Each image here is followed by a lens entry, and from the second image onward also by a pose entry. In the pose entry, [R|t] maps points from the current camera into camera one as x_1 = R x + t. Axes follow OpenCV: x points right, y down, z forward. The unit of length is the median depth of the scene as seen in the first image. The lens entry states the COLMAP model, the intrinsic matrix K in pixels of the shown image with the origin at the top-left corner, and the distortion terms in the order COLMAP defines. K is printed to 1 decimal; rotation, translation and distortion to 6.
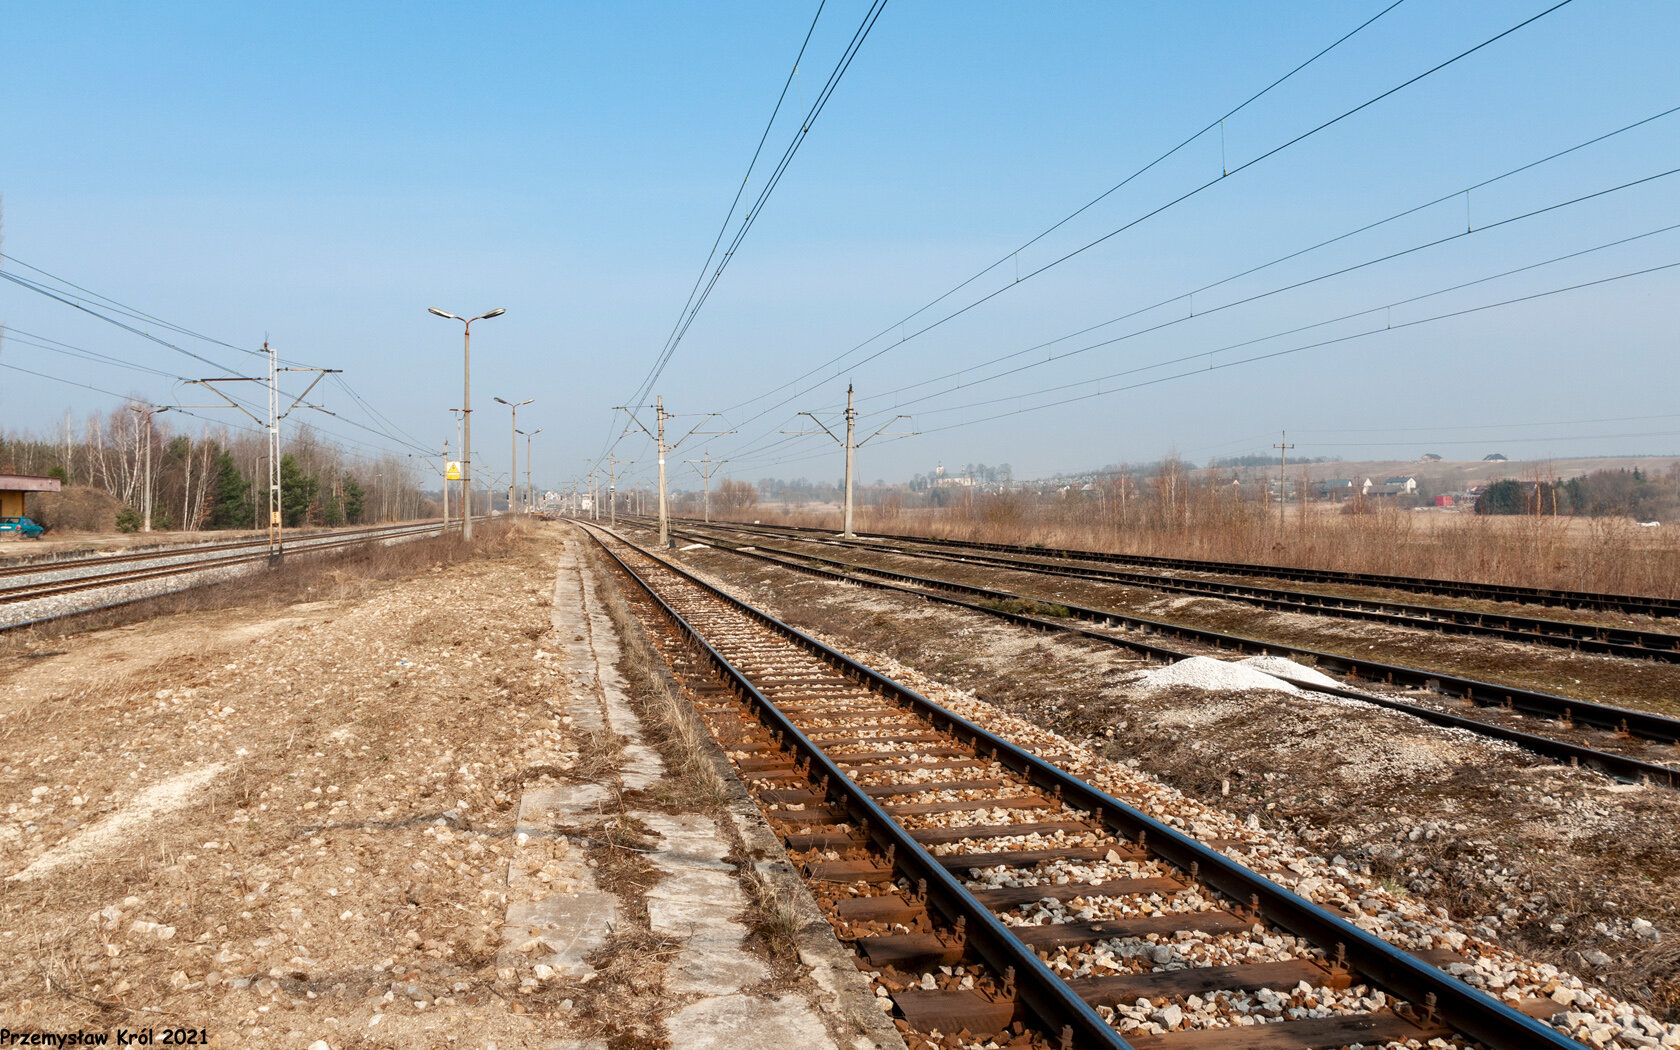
lens RADIAL K [[1345.1, 0, 855.2], [0, 1345.1, 517.1], [0, 0, 1]] dist [-0.016774, -0.000778]
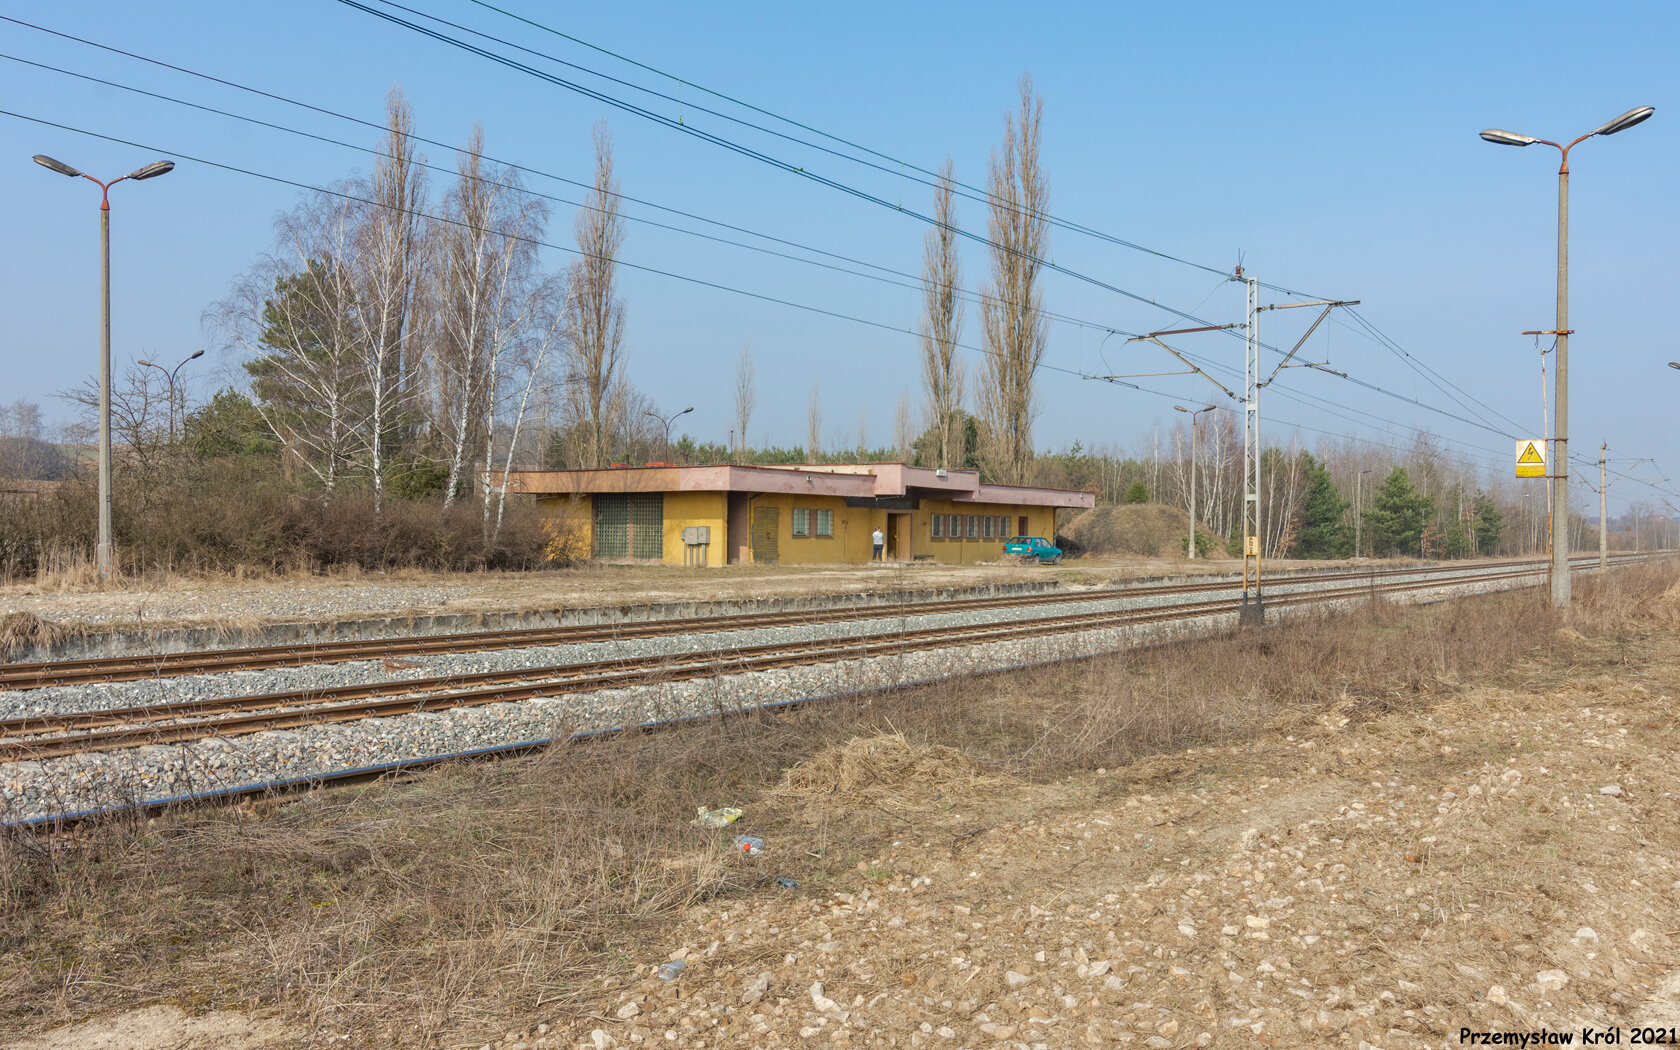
lens RADIAL K [[1378.7, 0, 840.0], [0, 1378.7, 525.0], [0, 0, 1]] dist [-0.009911, -0.008886]
pose [[0.680536, 0.013748, -0.732585, -0.045757], [-0.024007, 0.999706, -0.003541, -0.001154], [0.732321, 0.019997, 0.680666, 0.210173]]
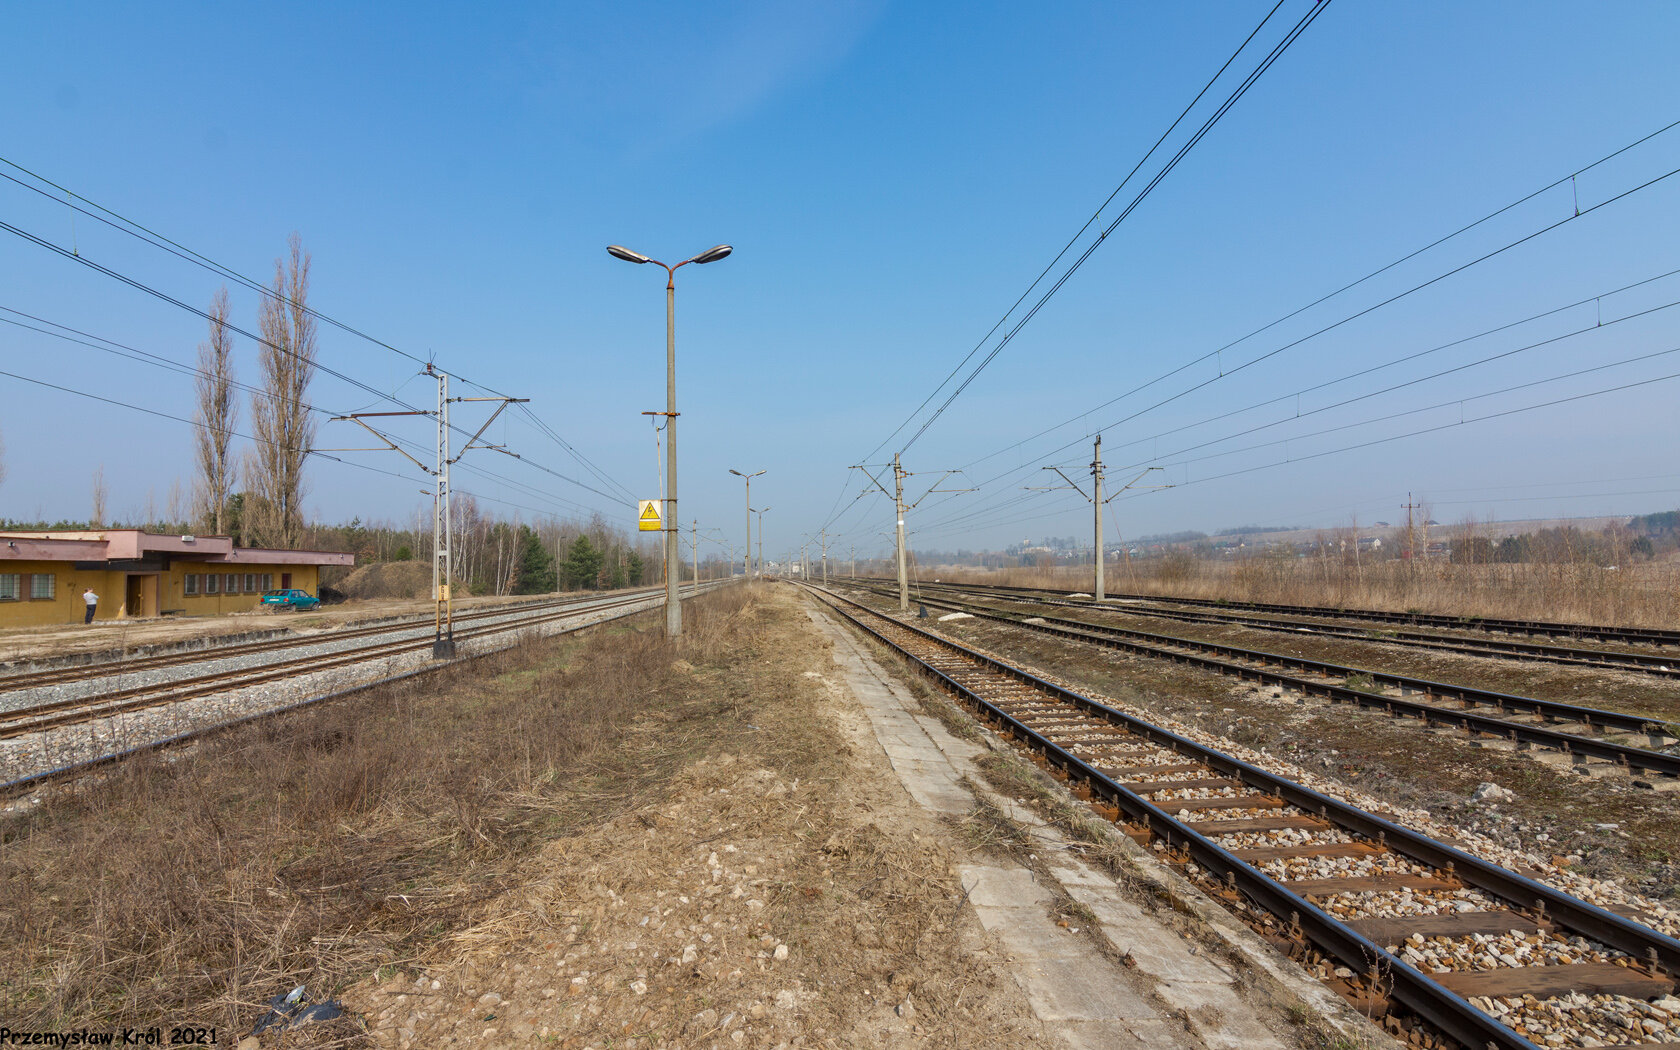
lens RADIAL K [[798.3, 0, 840.0], [0, 798.3, 525.0], [0, 0, 1]] dist [-0.013111, 0.000857]
pose [[0.990847, -0.025198, -0.132617, -0.074030], [0.016892, 0.997846, -0.063390, -0.002735], [0.133928, 0.060570, 0.989138, 0.290314]]
